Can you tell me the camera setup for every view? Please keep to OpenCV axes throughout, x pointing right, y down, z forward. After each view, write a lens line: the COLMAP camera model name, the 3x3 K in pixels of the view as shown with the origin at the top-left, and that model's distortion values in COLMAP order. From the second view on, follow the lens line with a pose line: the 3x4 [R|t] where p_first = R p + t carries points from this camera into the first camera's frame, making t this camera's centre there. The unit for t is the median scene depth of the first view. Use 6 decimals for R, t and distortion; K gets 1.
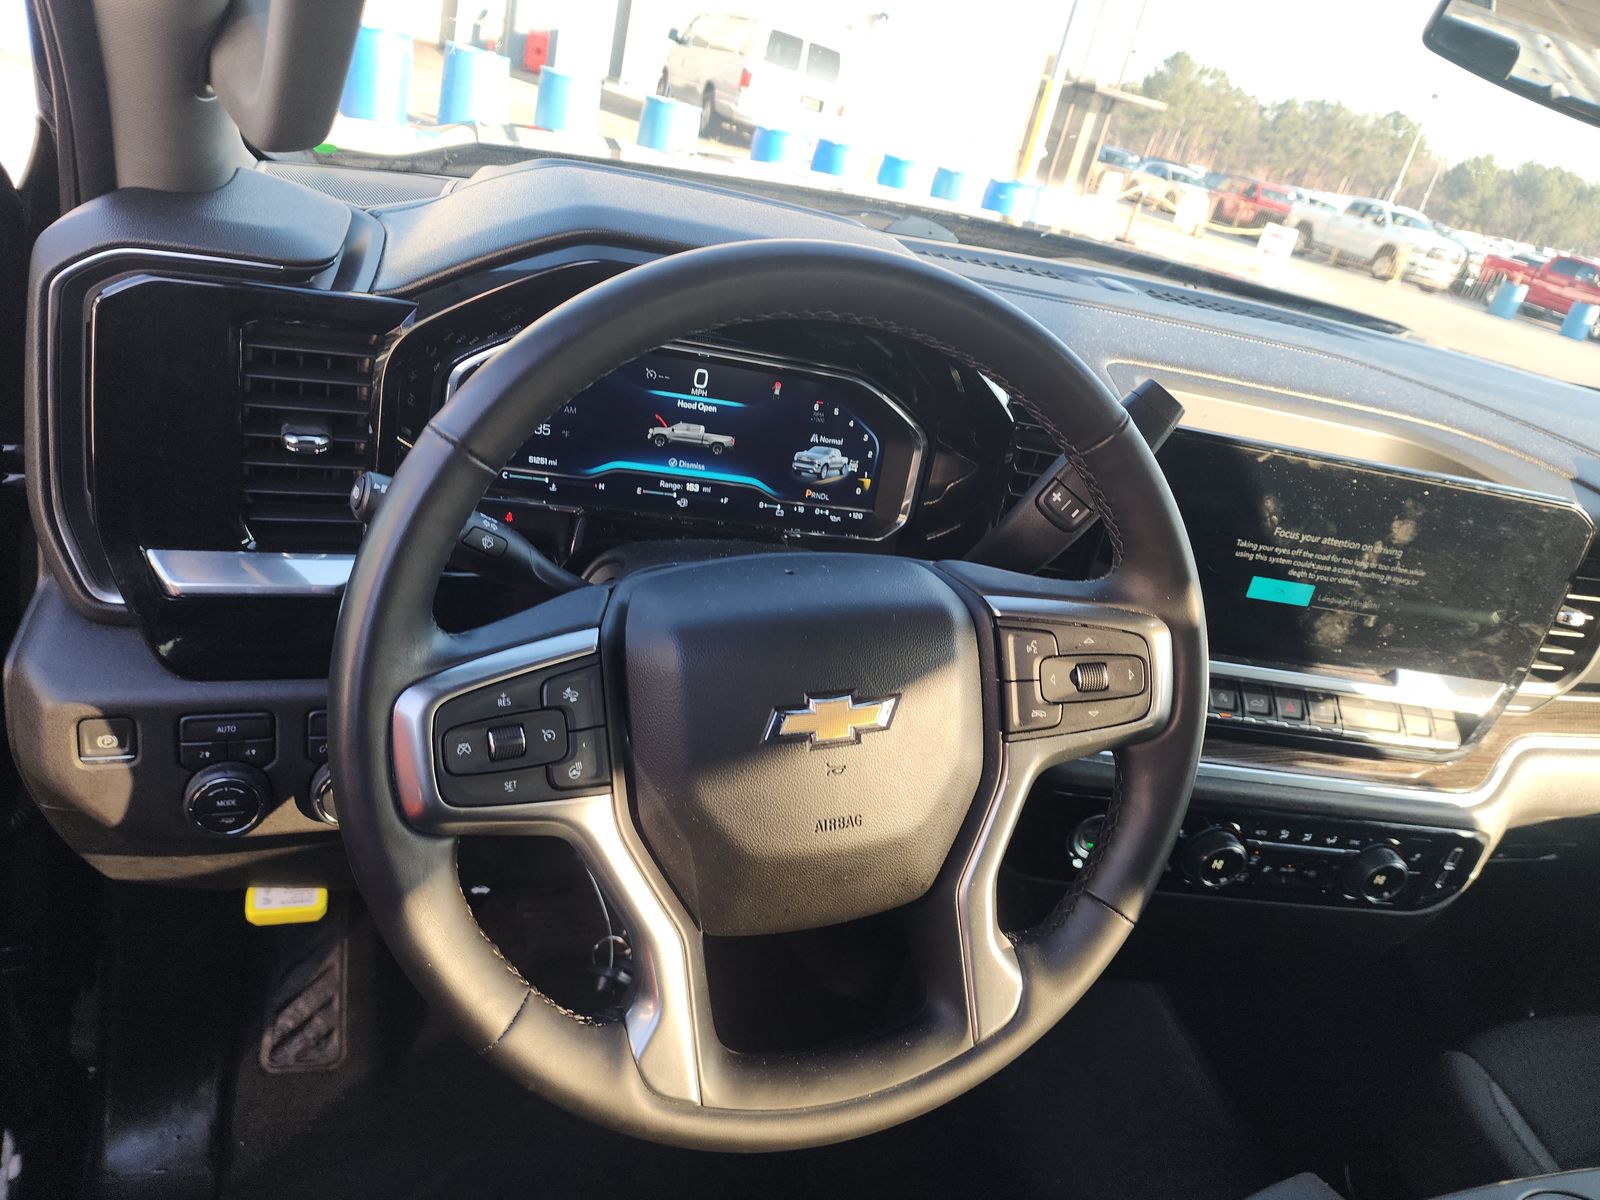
lens RADIAL K [[1061.5, 0, 800.0], [0, 1061.5, 600.0], [0, 0, 1]] dist [0.104407, -0.100394]
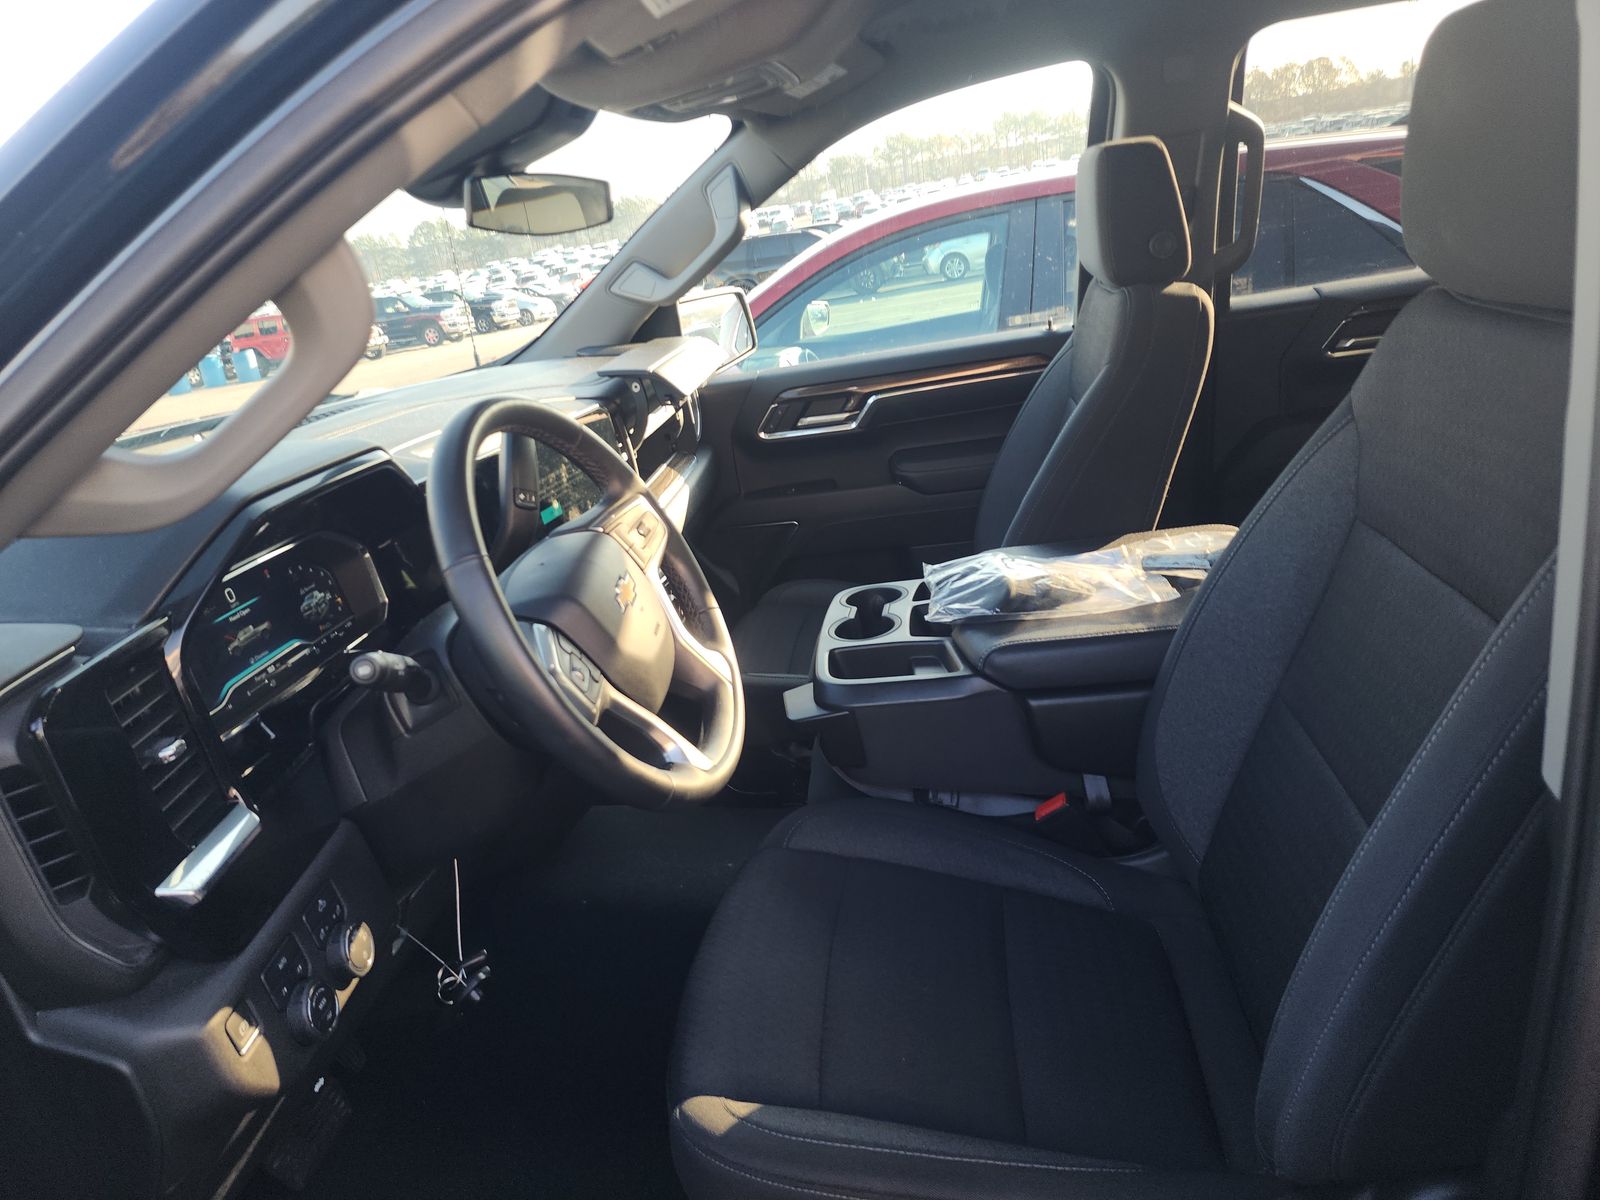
lens RADIAL K [[1061.5, 0, 800.0], [0, 1061.5, 600.0], [0, 0, 1]] dist [0.104407, -0.100394]
pose [[0.334171, -0.554271, 0.762308, -0.845680], [0.601593, 0.748052, 0.280187, -0.150542], [-0.725545, 0.364969, 0.583423, -0.268763]]
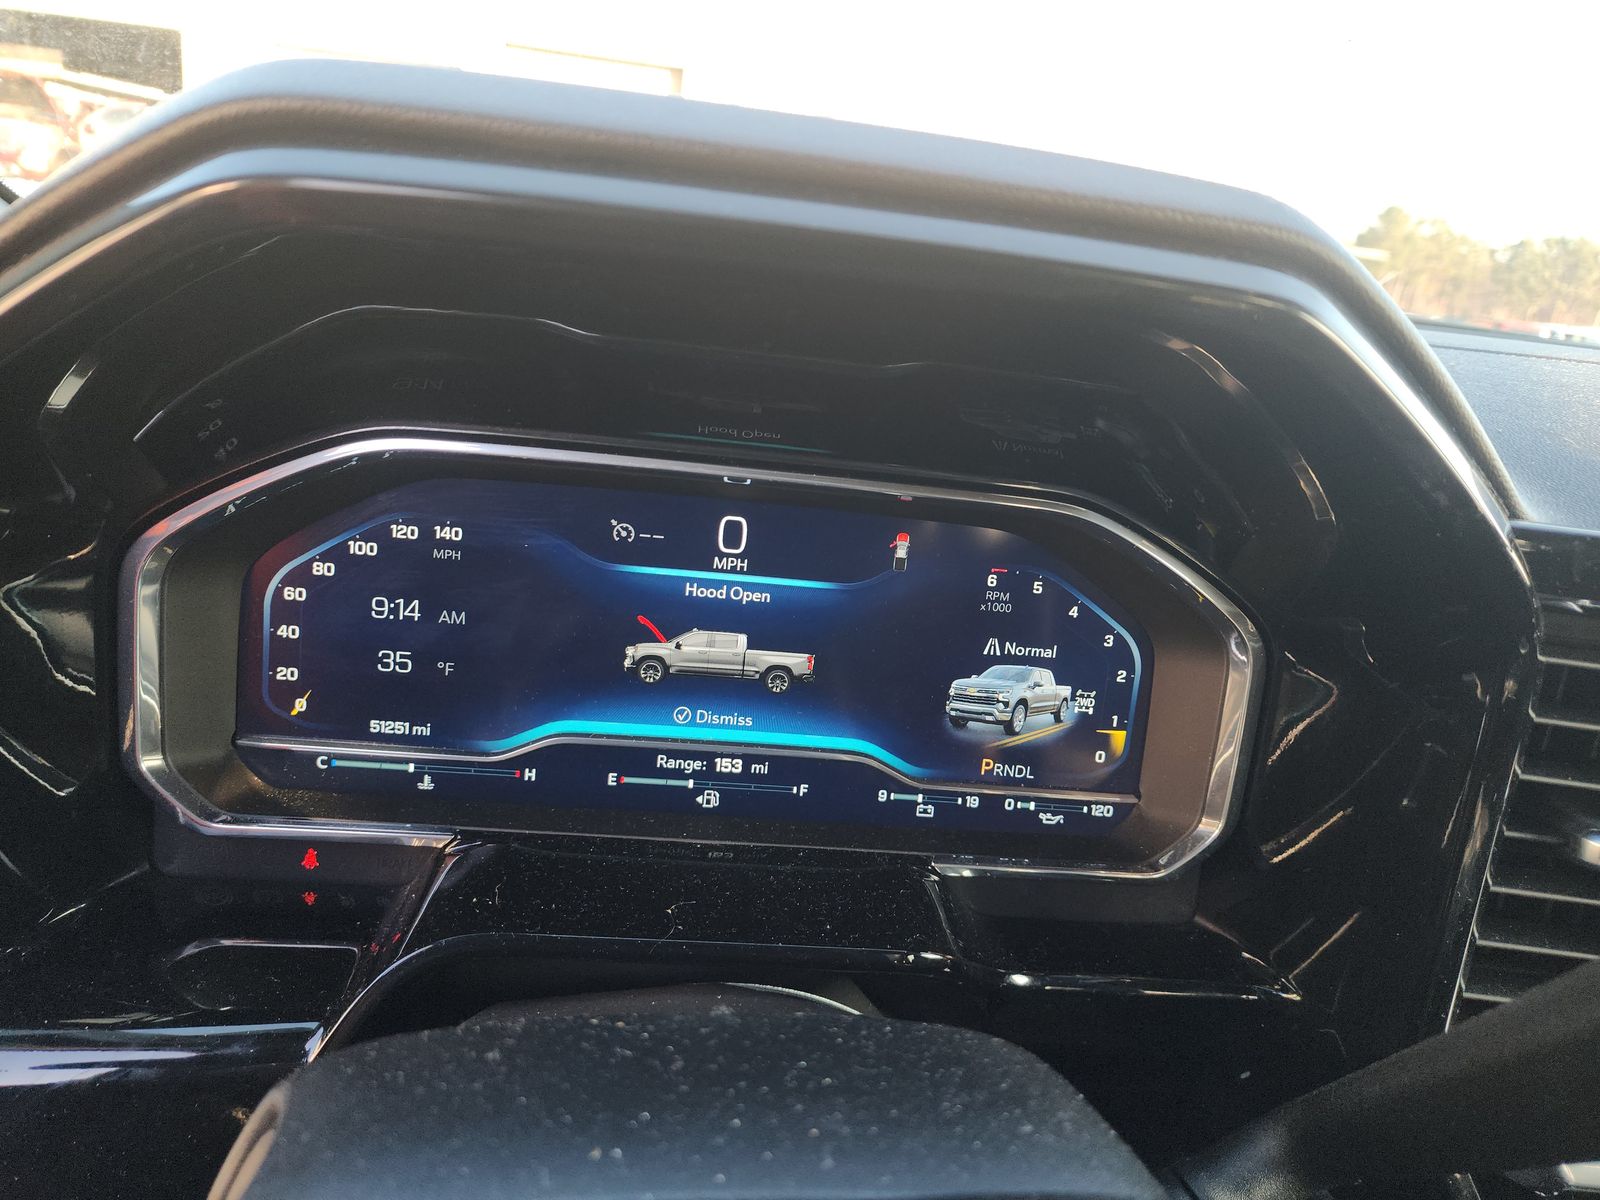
lens RADIAL K [[1061.5, 0, 800.0], [0, 1061.5, 600.0], [0, 0, 1]] dist [0.104407, -0.100394]
pose [[0.979750, -0.052735, -0.193157, 0.022488], [0.019487, 0.985227, -0.170144, -0.097444], [0.199276, 0.162934, 0.966303, 0.547770]]
